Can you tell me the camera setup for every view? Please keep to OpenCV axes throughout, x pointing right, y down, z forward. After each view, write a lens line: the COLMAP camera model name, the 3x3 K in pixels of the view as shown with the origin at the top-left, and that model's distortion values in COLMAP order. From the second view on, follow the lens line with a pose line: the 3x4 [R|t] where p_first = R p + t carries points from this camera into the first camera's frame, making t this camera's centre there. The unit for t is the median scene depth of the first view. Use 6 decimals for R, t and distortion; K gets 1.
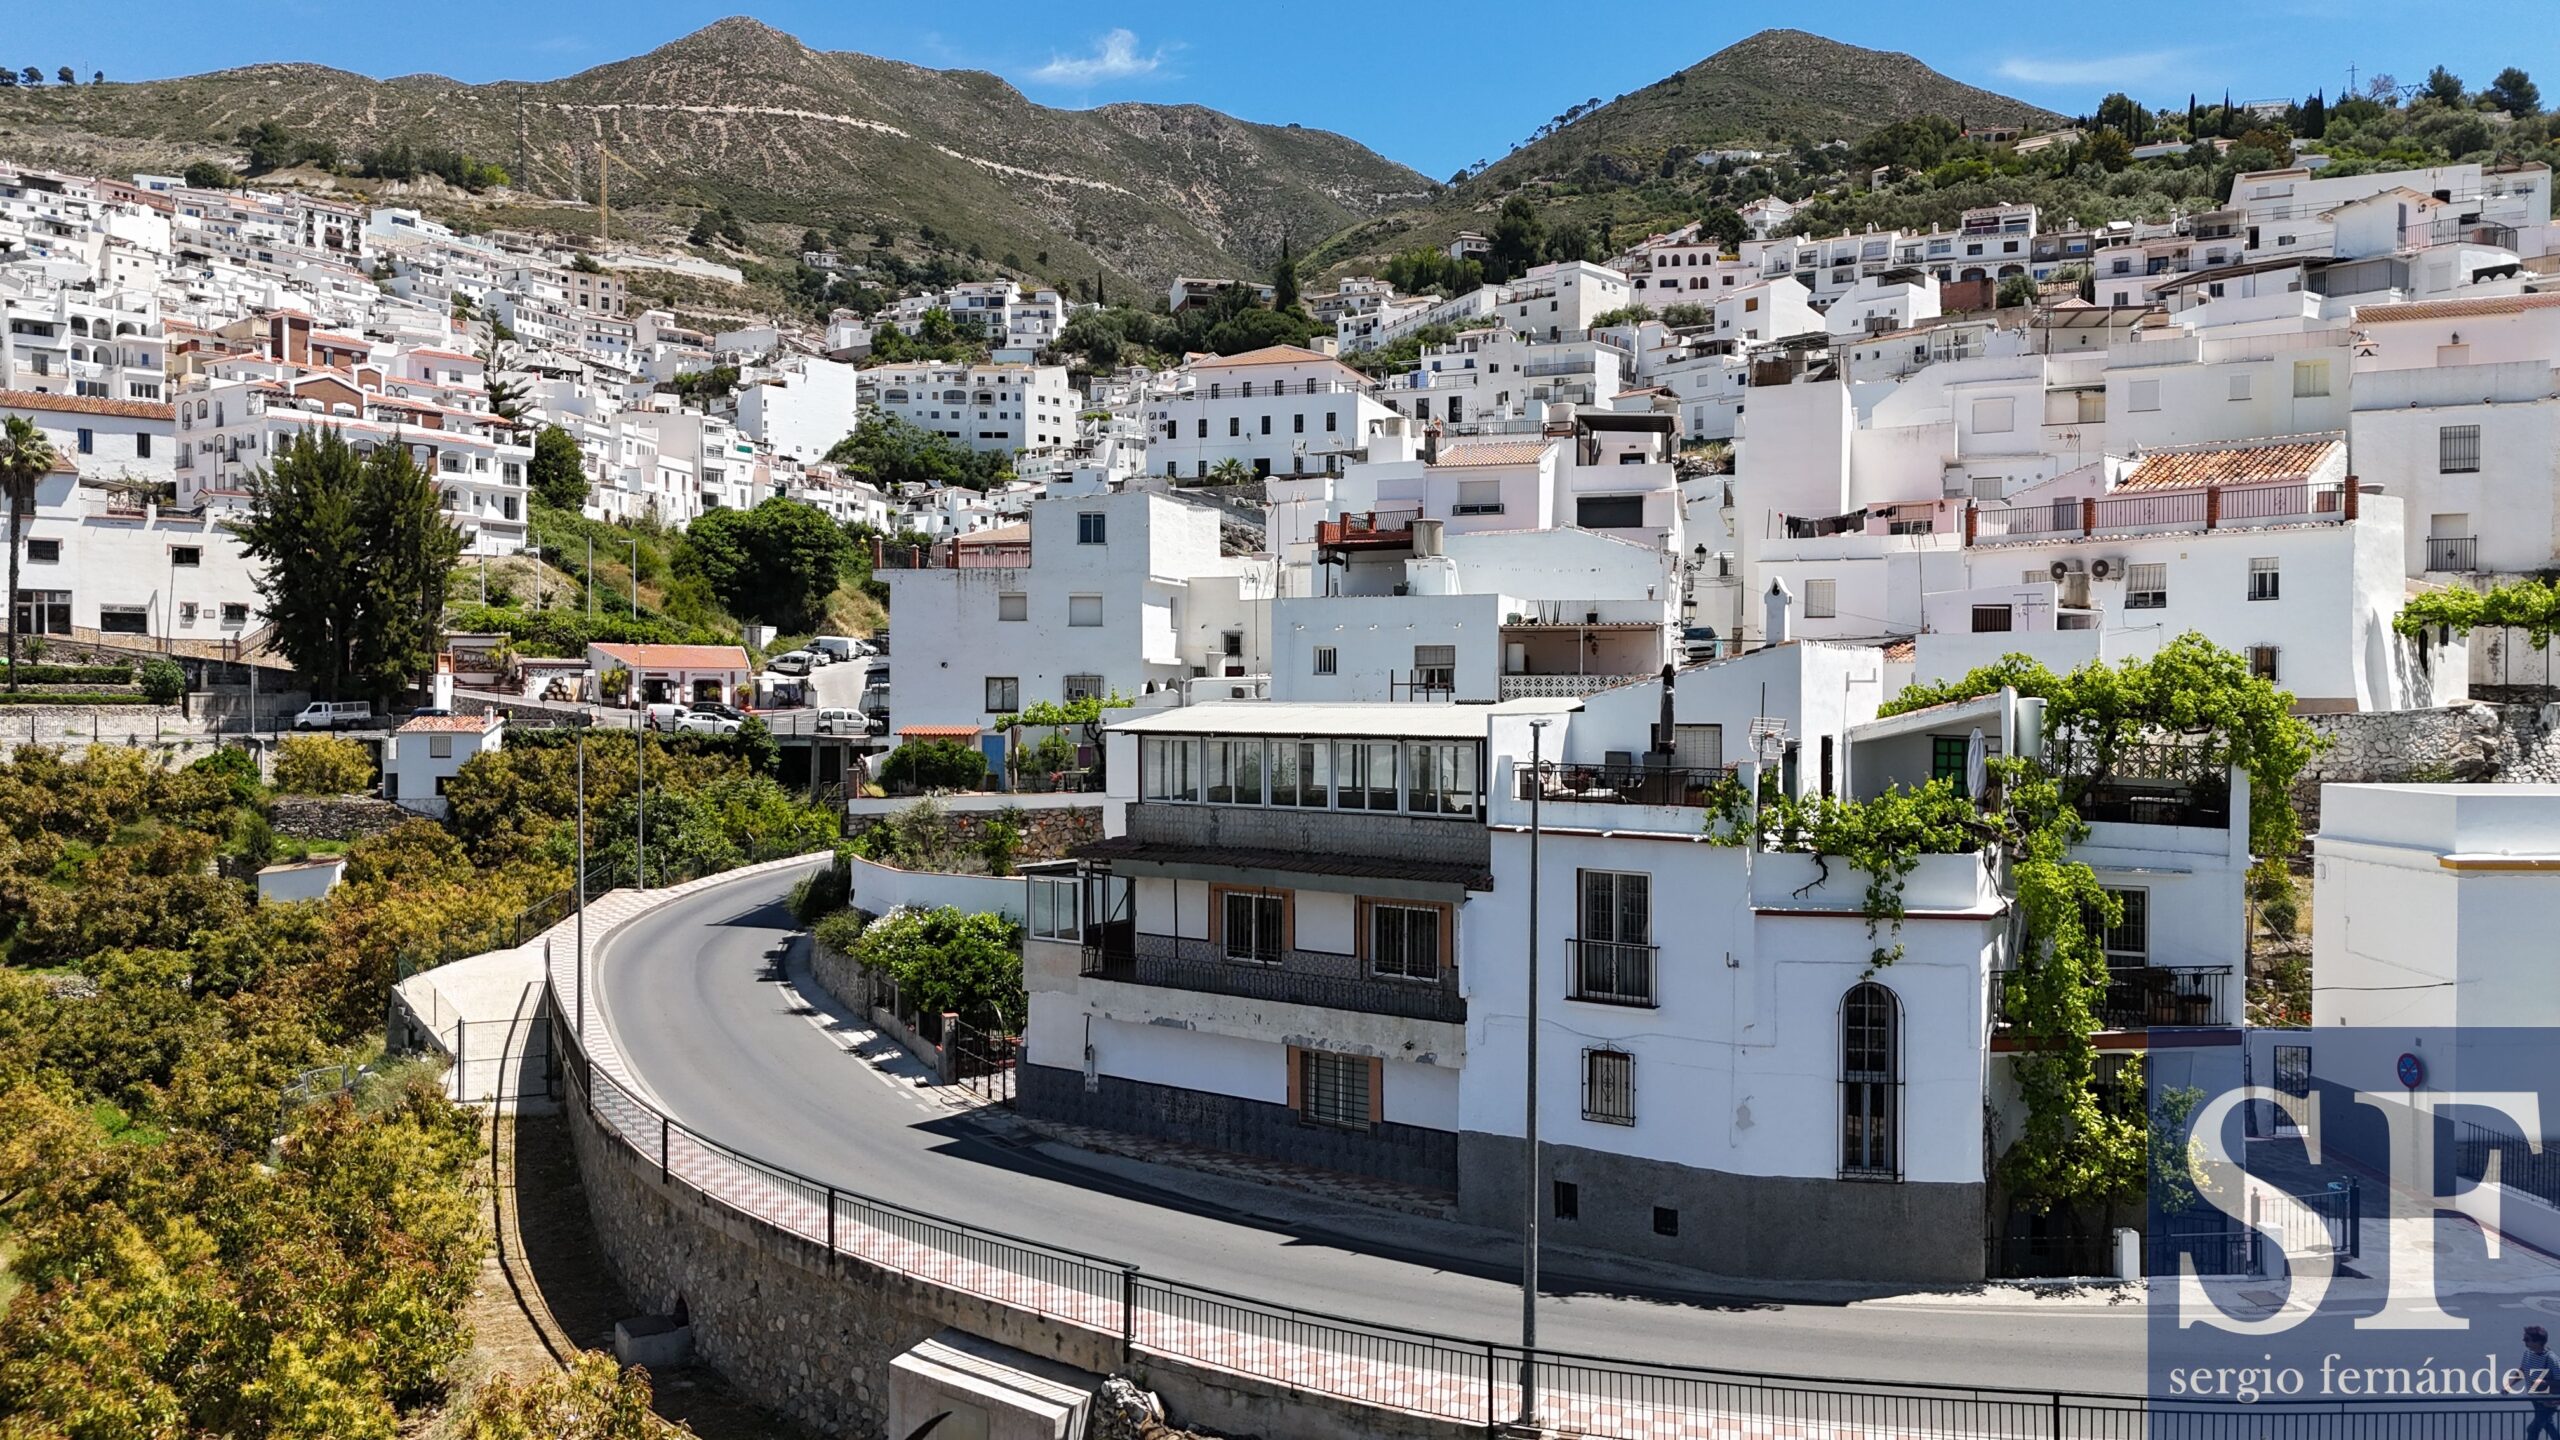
lens RADIAL K [[1912.0, 0, 1275.4], [0, 1912.0, 716.2], [0, 0, 1]] dist [-0.005698, -0.008866]
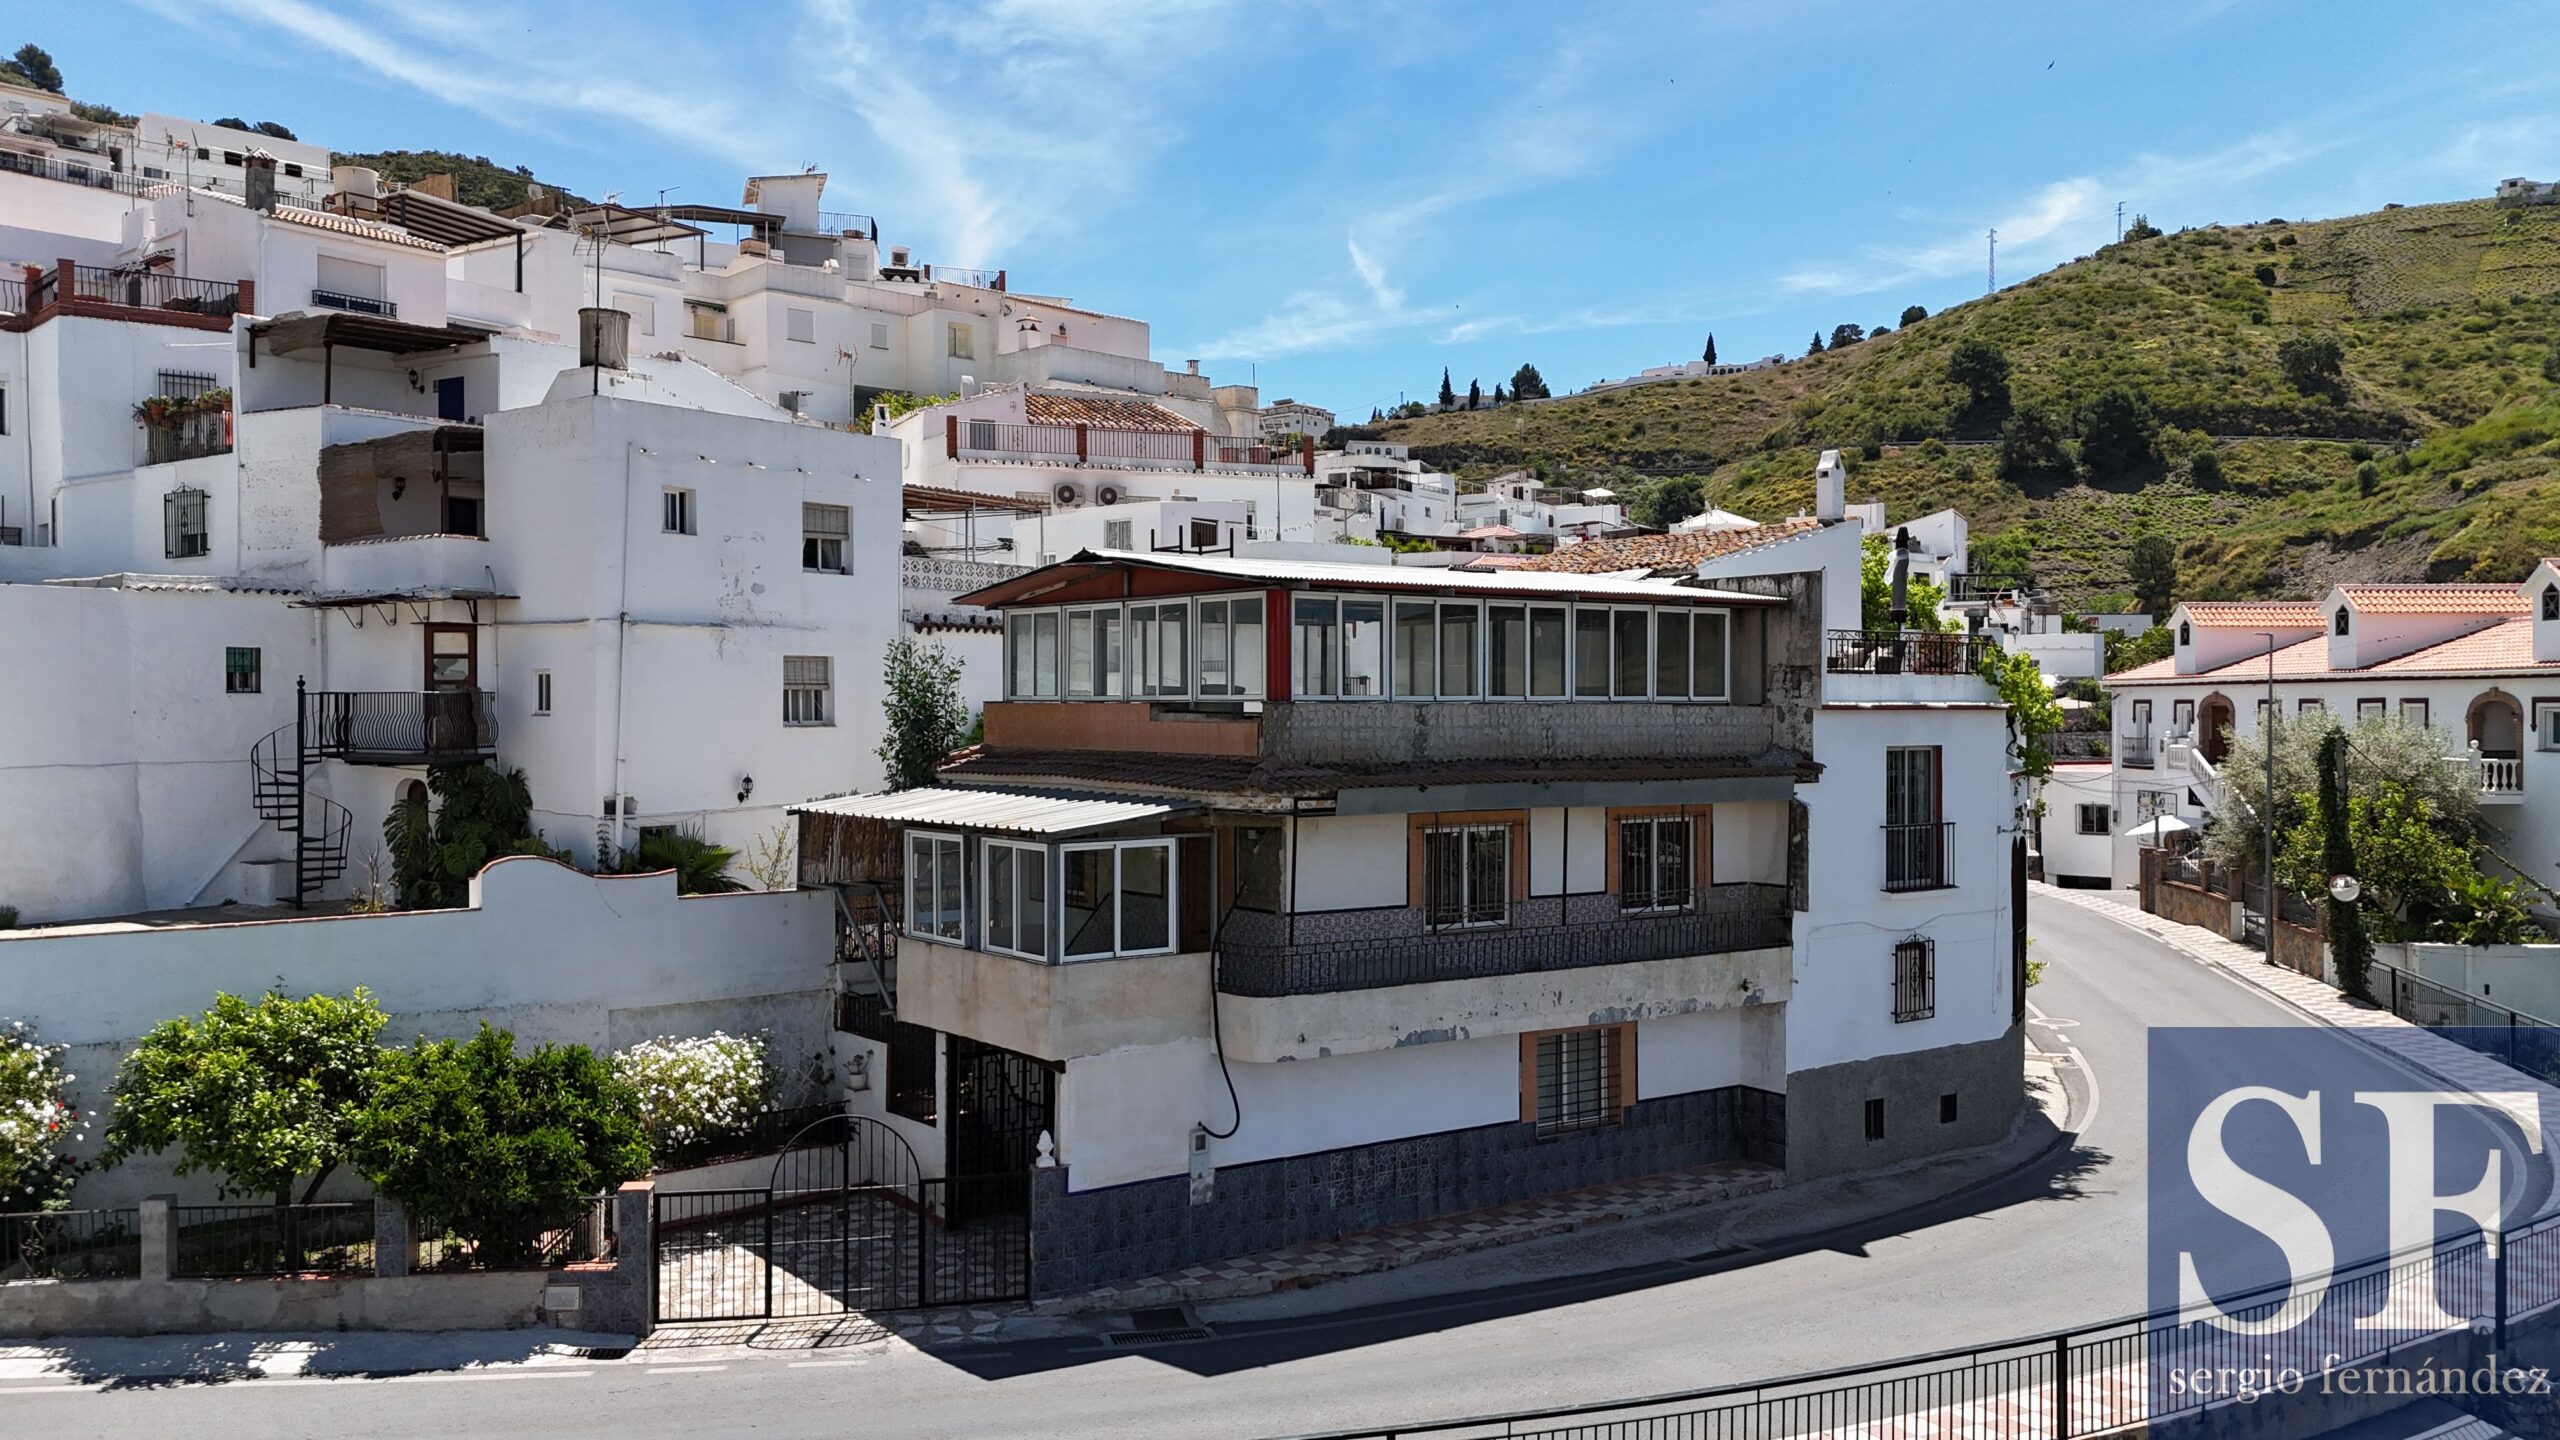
lens RADIAL K [[1912.0, 0, 1277.0], [0, 1912.0, 713.6], [0, 0, 1]] dist [-0.005698, -0.008866]
pose [[0.314259, -0.001536, 0.949336, -0.699963], [0.011817, 0.999928, -0.002294, 0.055358], [-0.949264, 0.011939, 0.314255, 0.875624]]
